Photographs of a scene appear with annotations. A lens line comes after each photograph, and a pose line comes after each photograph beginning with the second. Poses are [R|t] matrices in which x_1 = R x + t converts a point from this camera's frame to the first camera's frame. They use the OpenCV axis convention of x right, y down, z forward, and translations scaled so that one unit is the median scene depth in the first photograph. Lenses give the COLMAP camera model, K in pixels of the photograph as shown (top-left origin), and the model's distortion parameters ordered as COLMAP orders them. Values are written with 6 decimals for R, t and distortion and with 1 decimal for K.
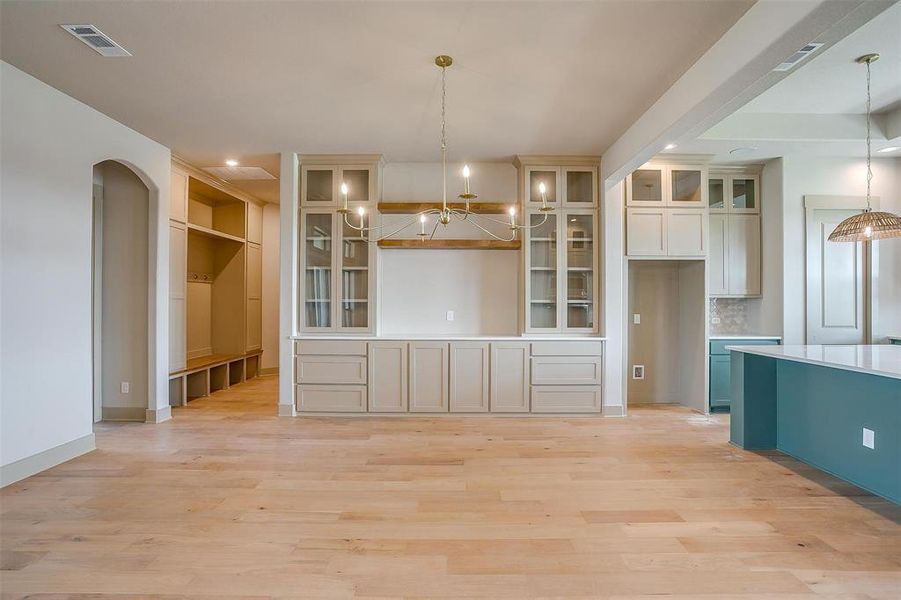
lens RADIAL K [[452.1, 0, 455.0], [0, 452.1, 297.6], [0, 0, 1]] dist [-0.061304, 0.030990]
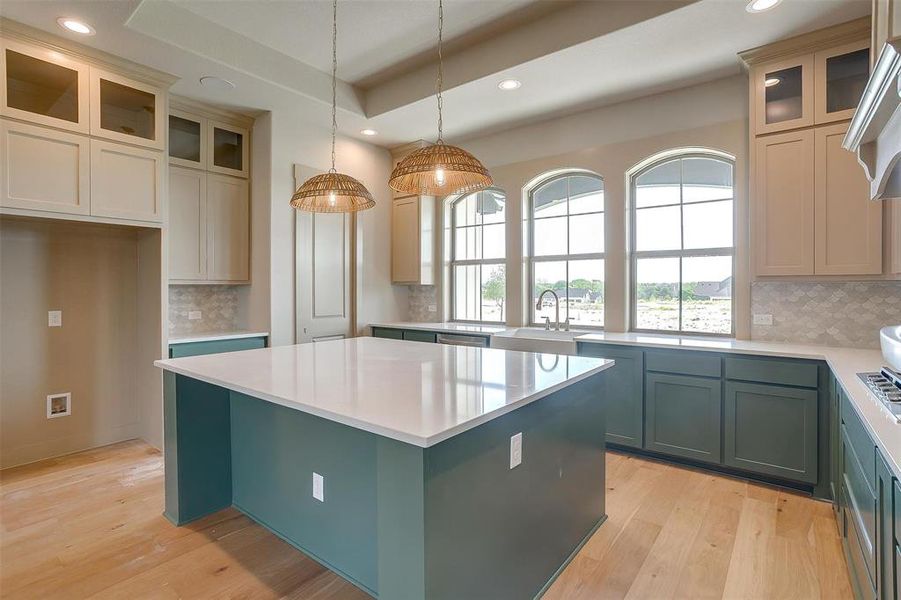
lens RADIAL K [[452.1, 0, 455.0], [0, 452.1, 297.6], [0, 0, 1]] dist [-0.061304, 0.030990]
pose [[0.605130, -0.020330, 0.795867, 0.291779], [-0.001583, 0.999641, 0.026740, 0.002184], [-0.796125, -0.017441, 0.604881, 0.229278]]
